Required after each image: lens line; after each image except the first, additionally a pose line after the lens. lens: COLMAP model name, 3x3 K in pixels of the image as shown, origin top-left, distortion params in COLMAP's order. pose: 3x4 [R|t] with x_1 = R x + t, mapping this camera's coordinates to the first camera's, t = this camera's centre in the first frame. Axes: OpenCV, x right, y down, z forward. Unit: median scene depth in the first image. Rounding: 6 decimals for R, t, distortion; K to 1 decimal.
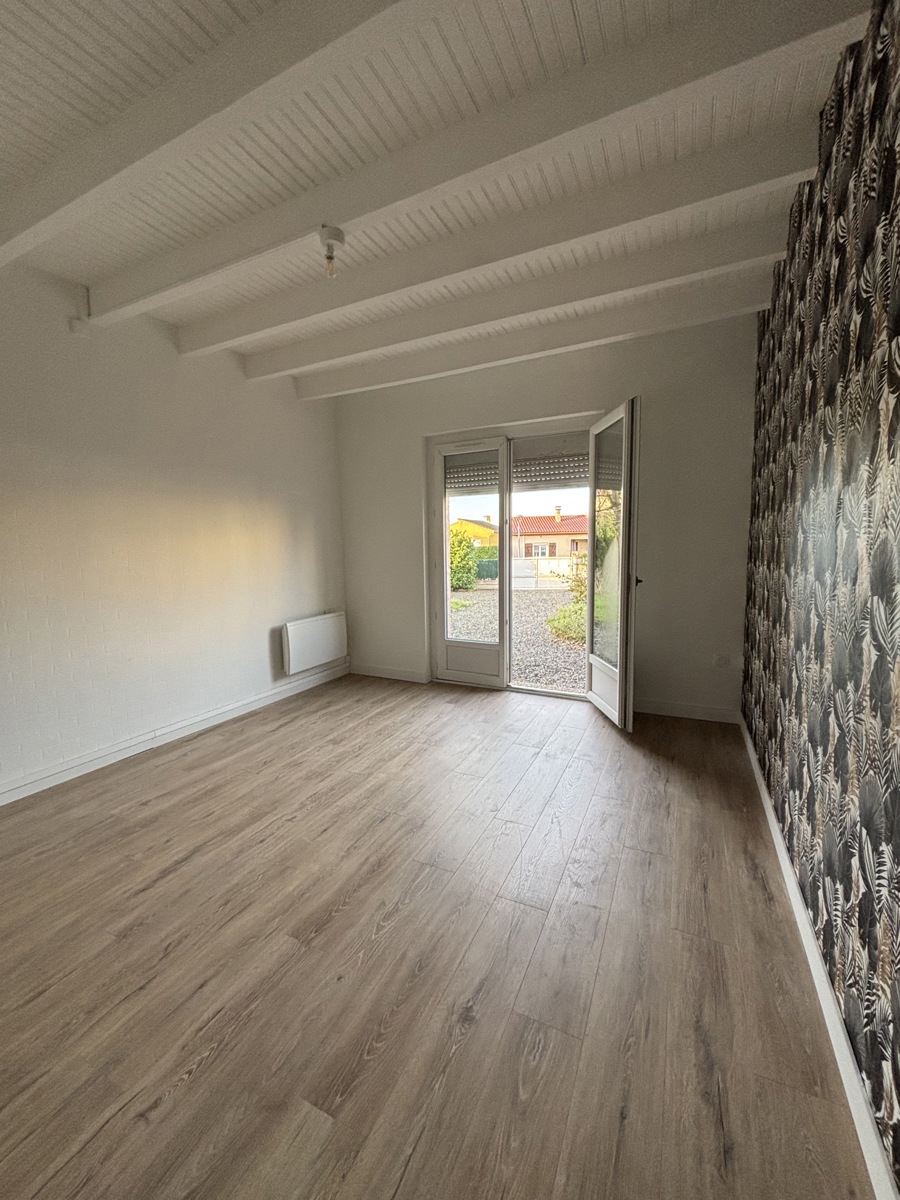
lens RADIAL K [[474.8, 0, 450.0], [0, 474.8, 600.0], [0, 0, 1]] dist [-0.018814, -0.000054]
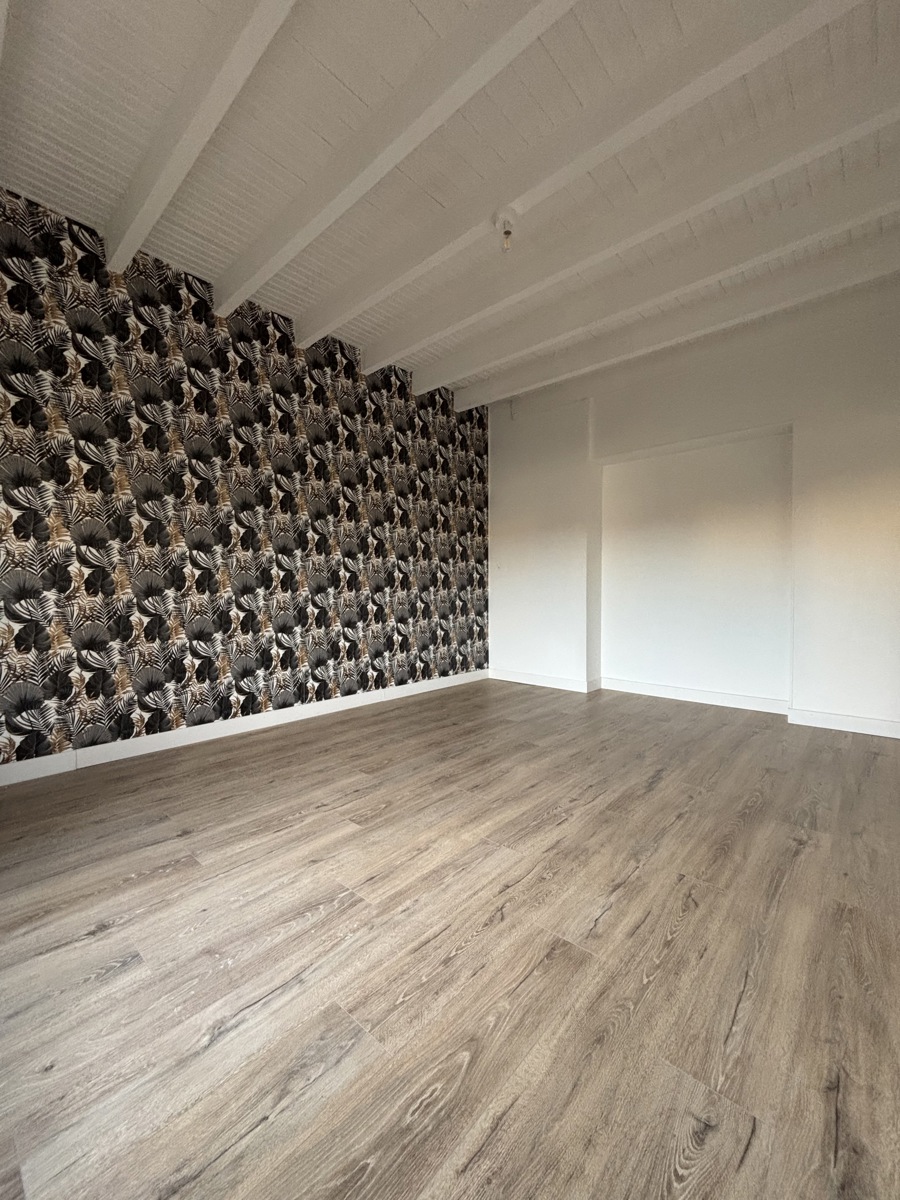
lens RADIAL K [[474.8, 0, 450.0], [0, 474.8, 600.0], [0, 0, 1]] dist [-0.018814, -0.000054]
pose [[-0.960309, 0.012431, 0.278661, -0.319269], [0.050762, 0.990113, 0.130765, -0.043521], [-0.274281, 0.139721, -0.951445, 1.638024]]
